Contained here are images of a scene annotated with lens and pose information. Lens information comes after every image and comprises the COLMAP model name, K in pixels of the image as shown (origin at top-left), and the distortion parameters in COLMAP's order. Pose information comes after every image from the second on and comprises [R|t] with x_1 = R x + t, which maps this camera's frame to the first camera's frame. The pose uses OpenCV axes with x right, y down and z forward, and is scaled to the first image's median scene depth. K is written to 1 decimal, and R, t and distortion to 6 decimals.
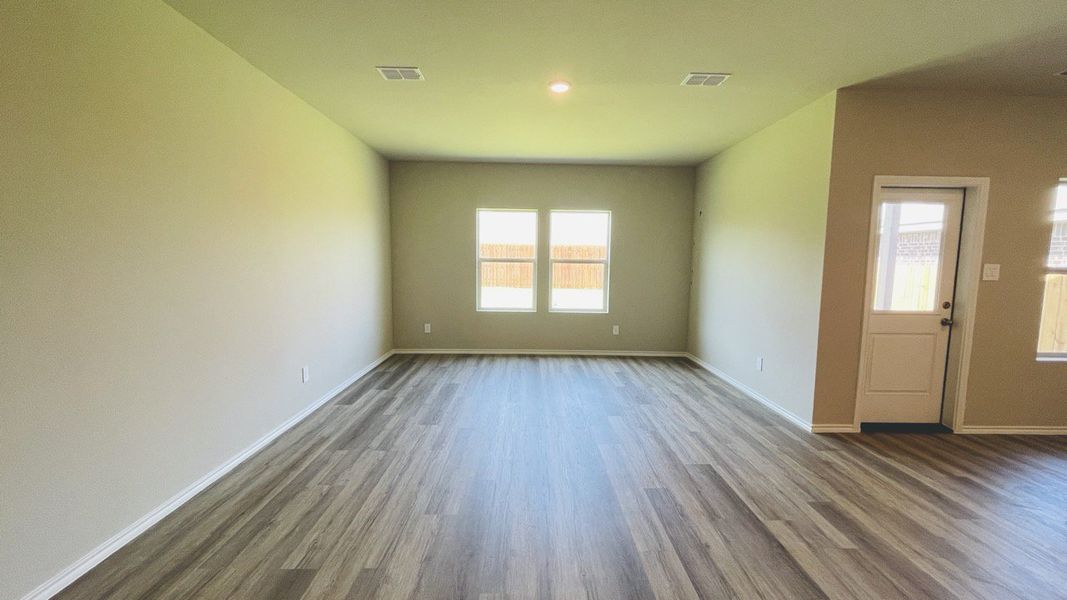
lens RADIAL K [[434.4, 0, 533.5], [0, 434.4, 300.0], [0, 0, 1]] dist [0.010368, -0.000347]
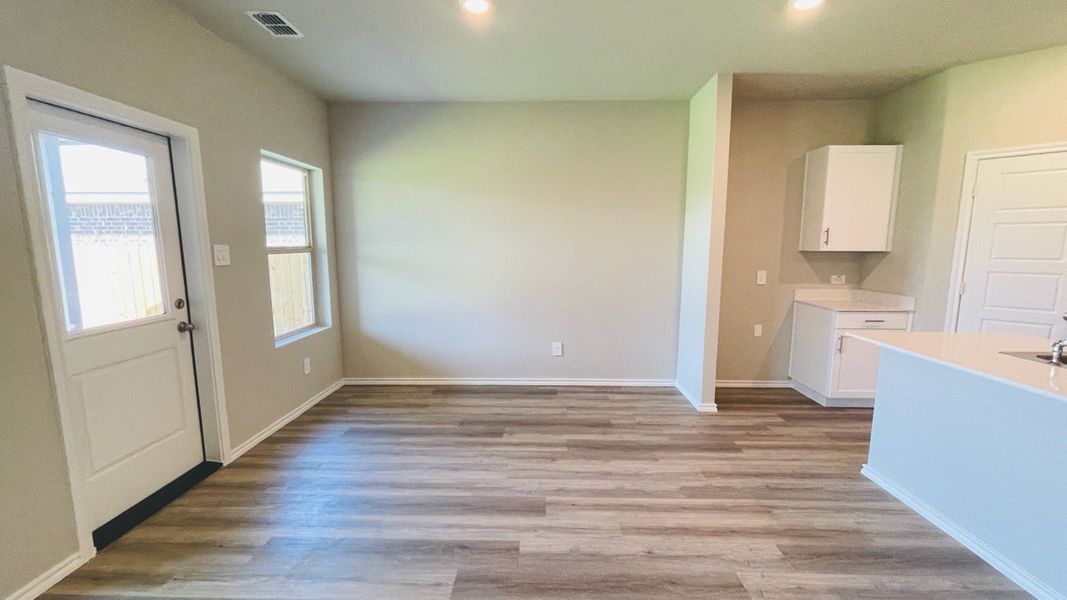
lens RADIAL K [[434.4, 0, 533.5], [0, 434.4, 300.0], [0, 0, 1]] dist [0.010368, -0.000347]
pose [[0.057425, -0.146909, 0.987482, 0.276196], [0.099221, 0.985057, 0.140779, -0.037450], [-0.993407, 0.089895, 0.071143, 0.380320]]
